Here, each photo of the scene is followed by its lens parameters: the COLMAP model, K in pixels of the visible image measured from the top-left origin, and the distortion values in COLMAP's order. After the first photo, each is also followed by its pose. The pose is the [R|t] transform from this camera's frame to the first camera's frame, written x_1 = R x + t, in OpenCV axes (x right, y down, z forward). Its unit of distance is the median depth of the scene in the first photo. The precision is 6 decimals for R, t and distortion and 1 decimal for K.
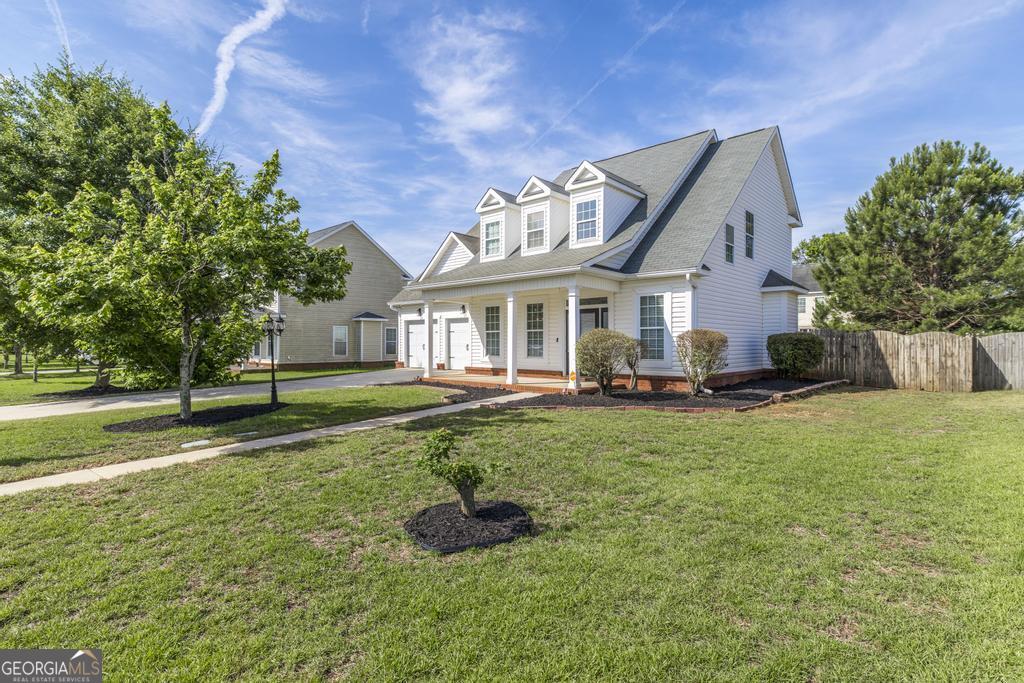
lens RADIAL K [[503.5, 0, 512.5], [0, 503.5, 346.9], [0, 0, 1]] dist [0.004275, -0.001466]
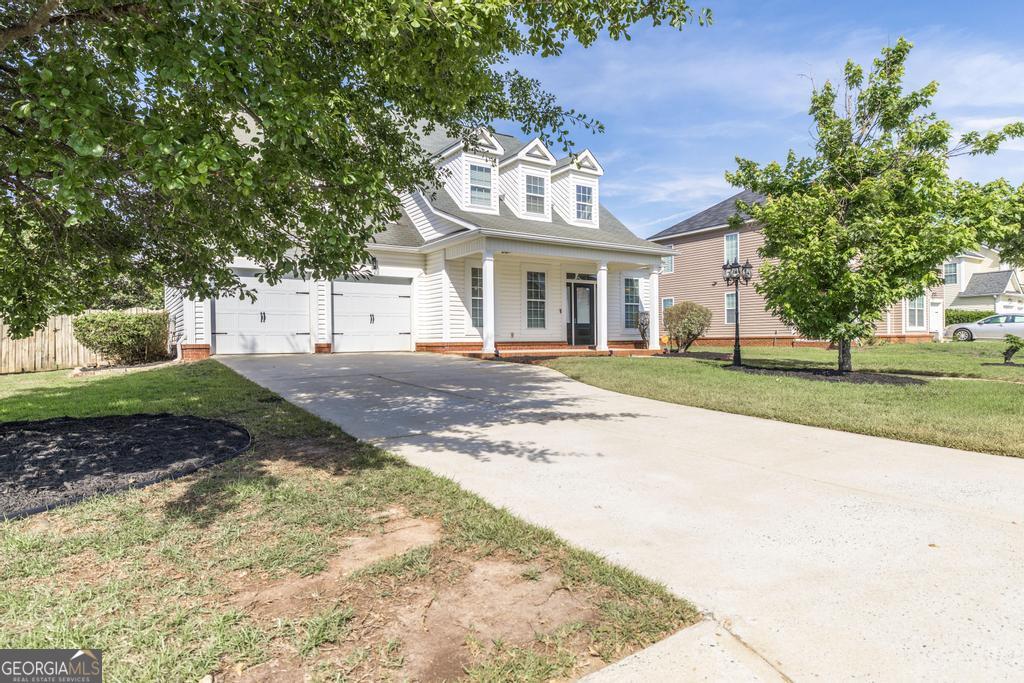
lens RADIAL K [[576.6, 0, 505.3], [0, 576.6, 342.7], [0, 0, 1]] dist [0.001647, 0.000195]
pose [[0.255616, -0.003093, 0.966773, -1.039901], [0.016606, 0.999861, -0.001192, 0.048608], [-0.966636, 0.016359, 0.255632, 0.792109]]
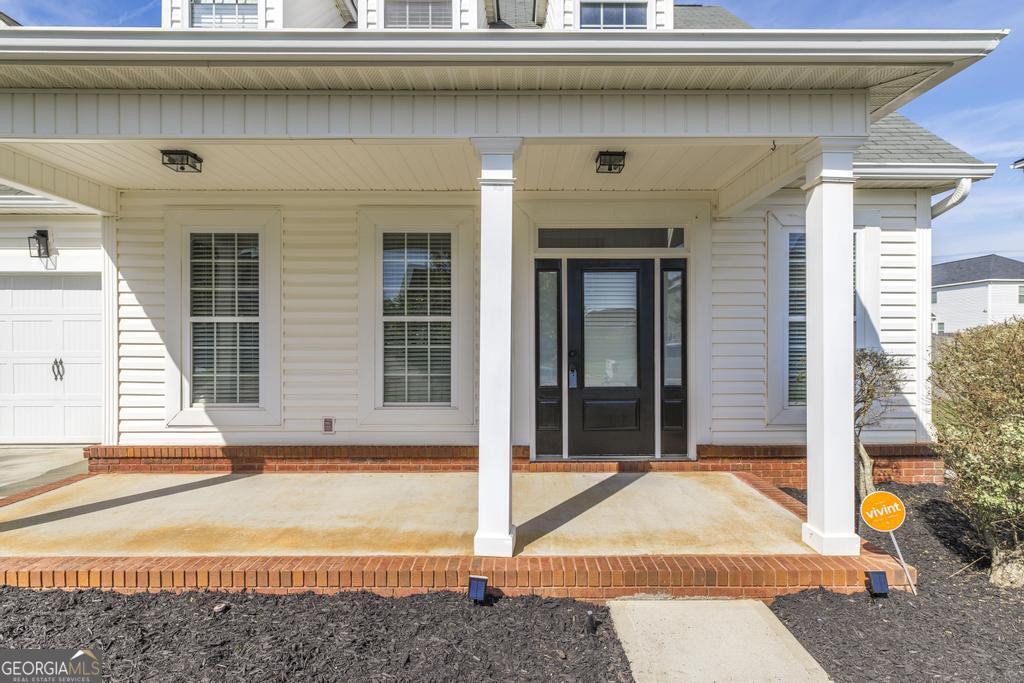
lens RADIAL K [[560.1, 0, 514.3], [0, 560.1, 345.7], [0, 0, 1]] dist [-0.000227, 0.001939]
pose [[0.738334, 0.000943, 0.674434, -0.146524], [0.004200, 0.999973, -0.005997, -0.013898], [-0.674422, 0.007261, 0.738311, 0.715098]]
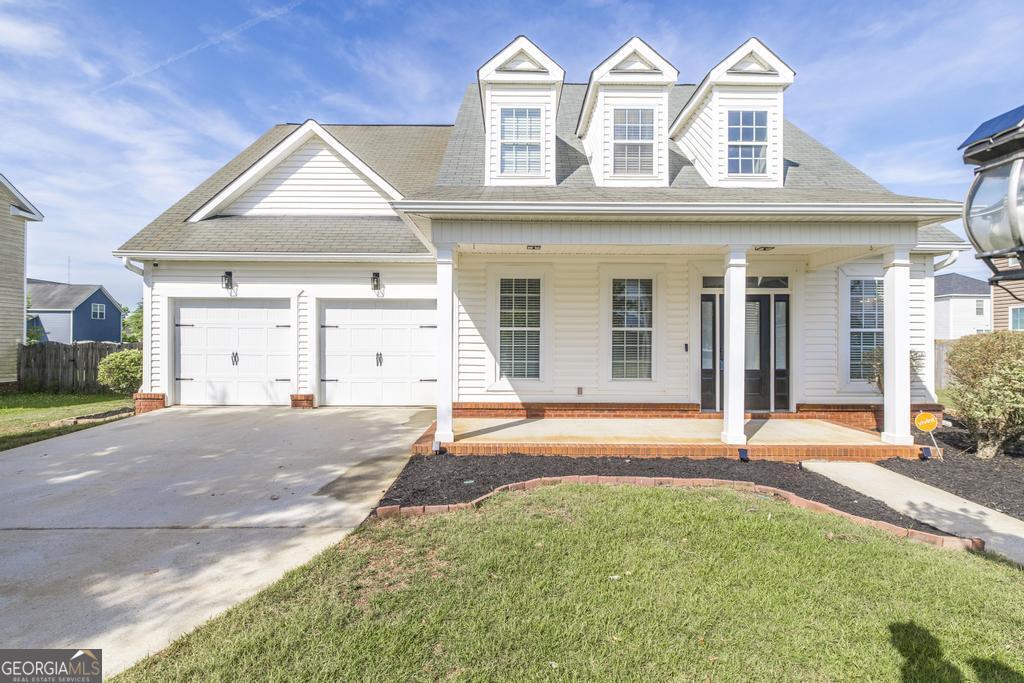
lens RADIAL K [[503.5, 0, 517.2], [0, 503.5, 345.7], [0, 0, 1]] dist [0.004275, -0.001466]
pose [[0.740900, 0.010591, 0.671532, -0.409155], [-0.001141, 0.999894, -0.014511, -0.007342], [-0.671615, 0.009984, 0.740833, 0.698286]]
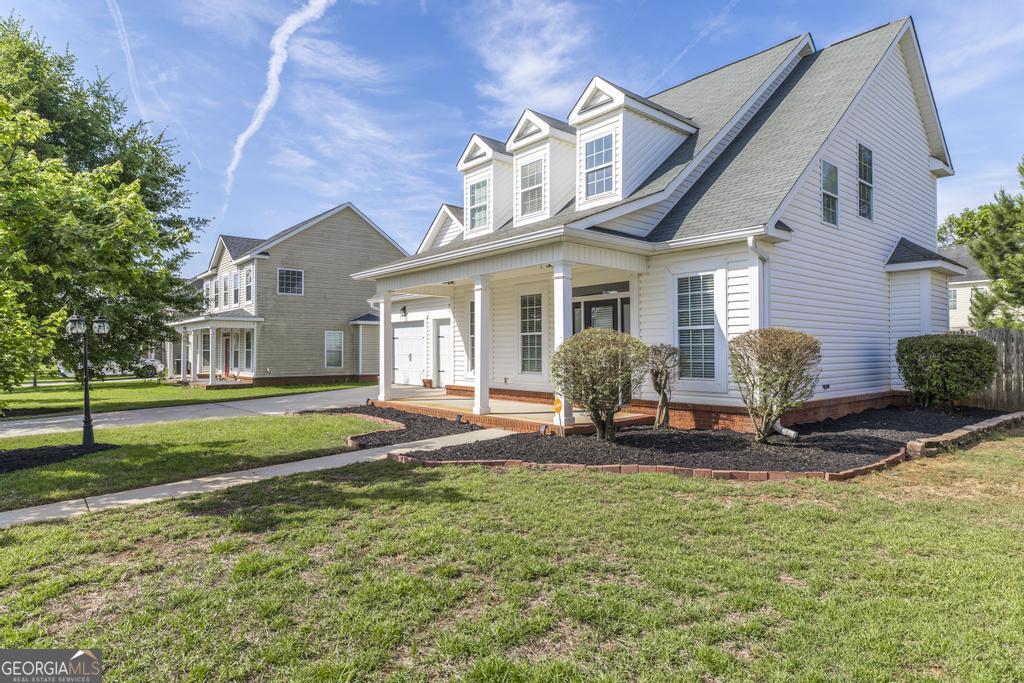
lens RADIAL K [[576.6, 0, 506.3], [0, 576.6, 347.1], [0, 0, 1]] dist [0.001647, 0.000195]
pose [[0.990999, -0.003991, -0.133812, 0.117966], [0.002062, 0.999892, -0.014550, -0.003205], [0.133856, 0.014143, 0.990900, 0.219602]]
